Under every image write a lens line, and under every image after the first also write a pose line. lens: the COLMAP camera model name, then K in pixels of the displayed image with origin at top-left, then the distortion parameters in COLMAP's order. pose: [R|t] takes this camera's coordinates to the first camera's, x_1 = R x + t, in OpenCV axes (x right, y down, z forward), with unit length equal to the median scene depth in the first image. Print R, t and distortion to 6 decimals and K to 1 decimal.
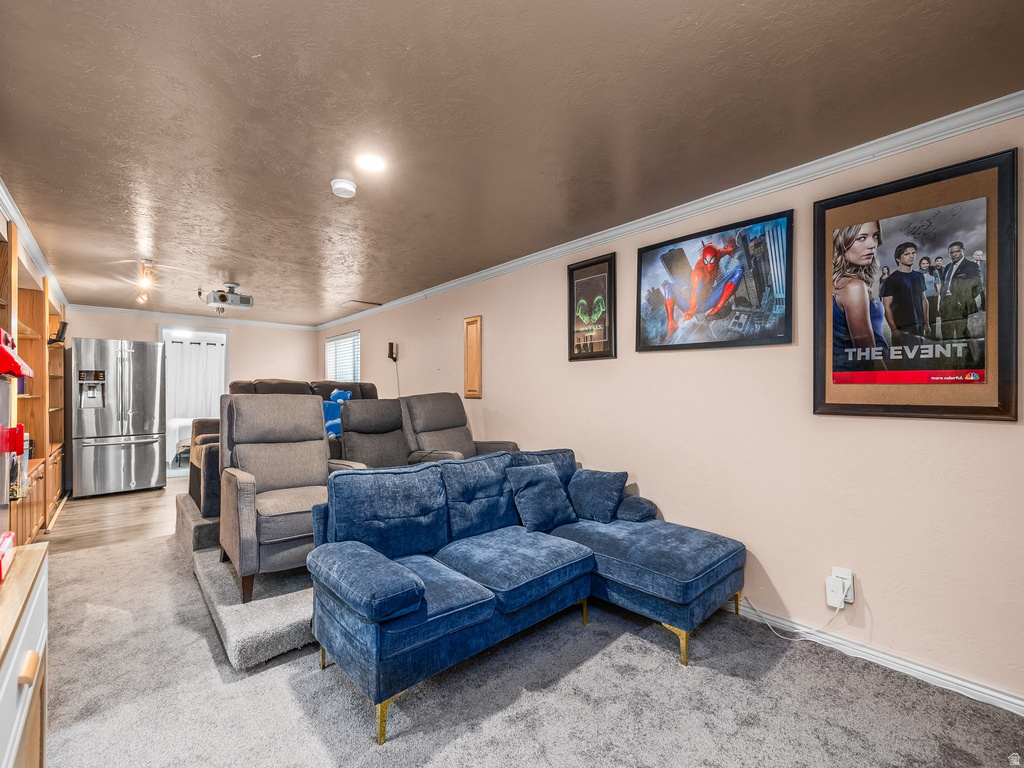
lens RADIAL K [[431.4, 0, 510.1], [0, 431.4, 388.3], [0, 0, 1]] dist [-0.000926, -0.000075]
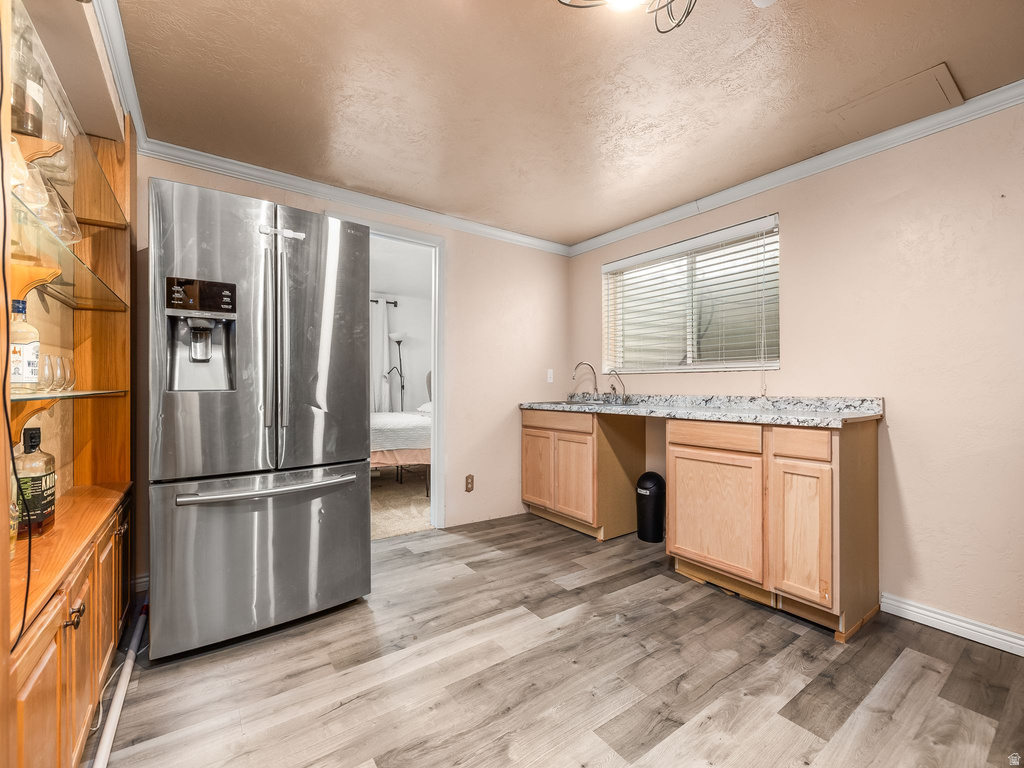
lens RADIAL K [[431.4, 0, 512.7], [0, 431.4, 383.9], [0, 0, 1]] dist [-0.000926, -0.000075]
pose [[0.993674, 0.007883, -0.112024, -0.683944], [-0.007003, 0.999942, 0.008240, 0.034887], [0.112082, -0.007403, 0.993671, 0.685077]]
